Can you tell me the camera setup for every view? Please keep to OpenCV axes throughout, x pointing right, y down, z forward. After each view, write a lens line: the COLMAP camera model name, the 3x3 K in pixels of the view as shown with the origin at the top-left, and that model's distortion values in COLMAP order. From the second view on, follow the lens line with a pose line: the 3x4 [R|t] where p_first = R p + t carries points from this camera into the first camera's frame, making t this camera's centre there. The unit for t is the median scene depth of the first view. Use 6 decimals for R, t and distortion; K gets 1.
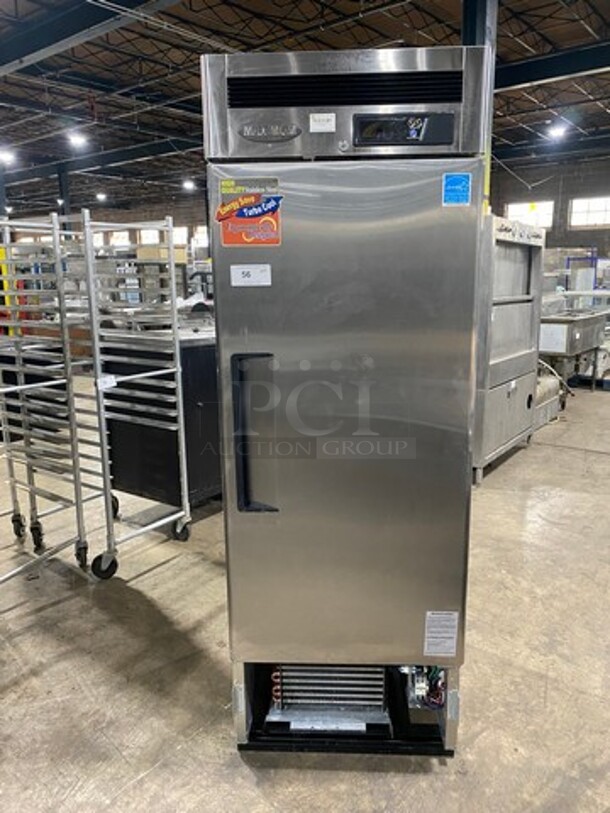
lens RADIAL K [[610.5, 0, 304.3], [0, 610.5, 400.7], [0, 0, 1]] dist [-0.001100, -0.005031]
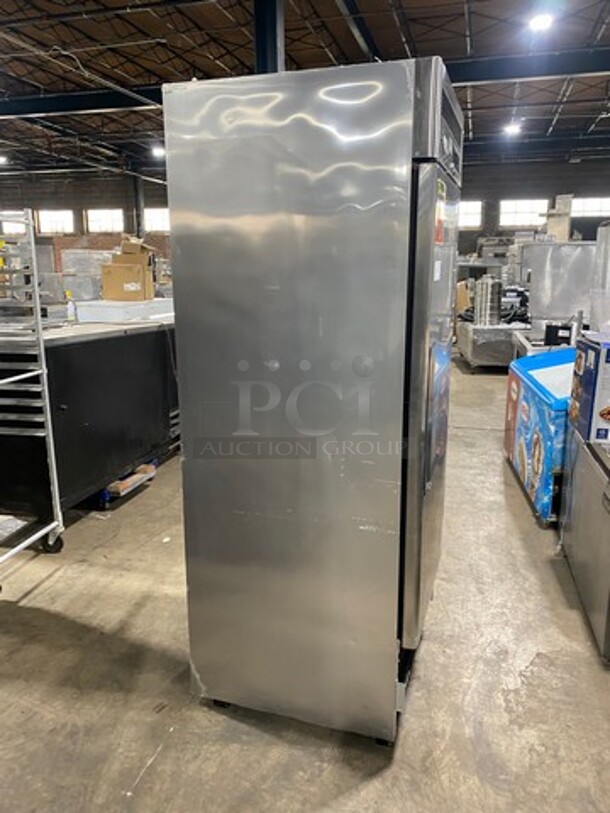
lens RADIAL K [[610.5, 0, 302.4], [0, 610.5, 407.4], [0, 0, 1]] dist [-0.001100, -0.005031]
pose [[0.913494, -0.081963, 0.398510, -0.222113], [0.078506, 0.996600, 0.025018, 0.012123], [-0.399205, 0.008431, 0.916823, -0.020294]]
